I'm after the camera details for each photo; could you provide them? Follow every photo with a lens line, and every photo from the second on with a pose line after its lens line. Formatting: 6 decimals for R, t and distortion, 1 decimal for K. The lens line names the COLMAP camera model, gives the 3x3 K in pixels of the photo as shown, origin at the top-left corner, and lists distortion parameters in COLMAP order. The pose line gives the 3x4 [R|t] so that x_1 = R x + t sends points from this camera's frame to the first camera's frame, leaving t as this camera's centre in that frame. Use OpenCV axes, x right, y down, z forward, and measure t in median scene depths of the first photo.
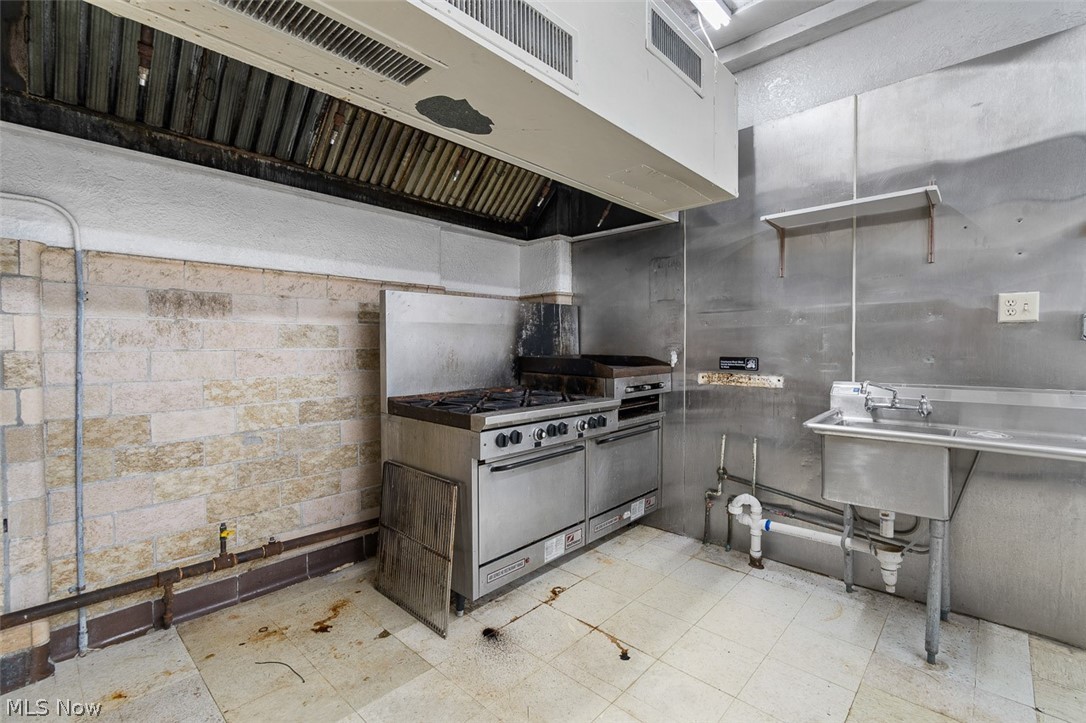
lens RADIAL K [[482.6, 0, 542.9], [0, 482.6, 353.6], [0, 0, 1]] dist [0.003837, -0.002927]
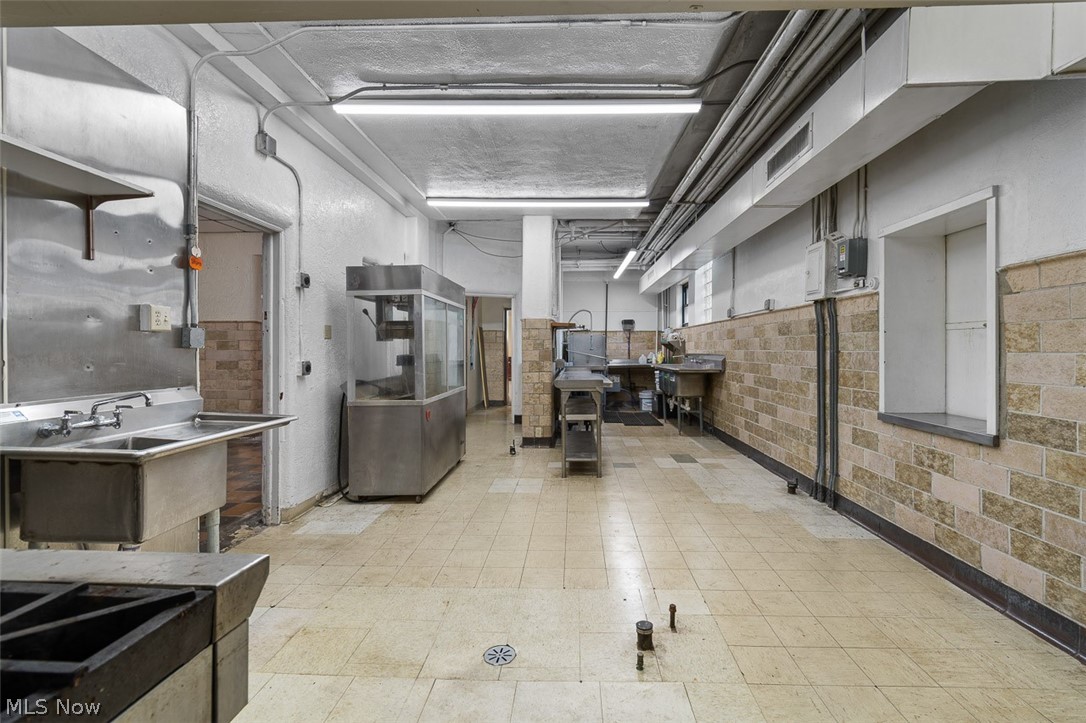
lens RADIAL K [[482.6, 0, 547.4], [0, 482.6, 355.3], [0, 0, 1]] dist [0.003837, -0.002927]
pose [[-0.654355, -0.002719, 0.756182, -0.418404], [0.008468, 0.999904, 0.010924, -0.012513], [-0.756140, 0.013551, -0.654270, 0.898916]]
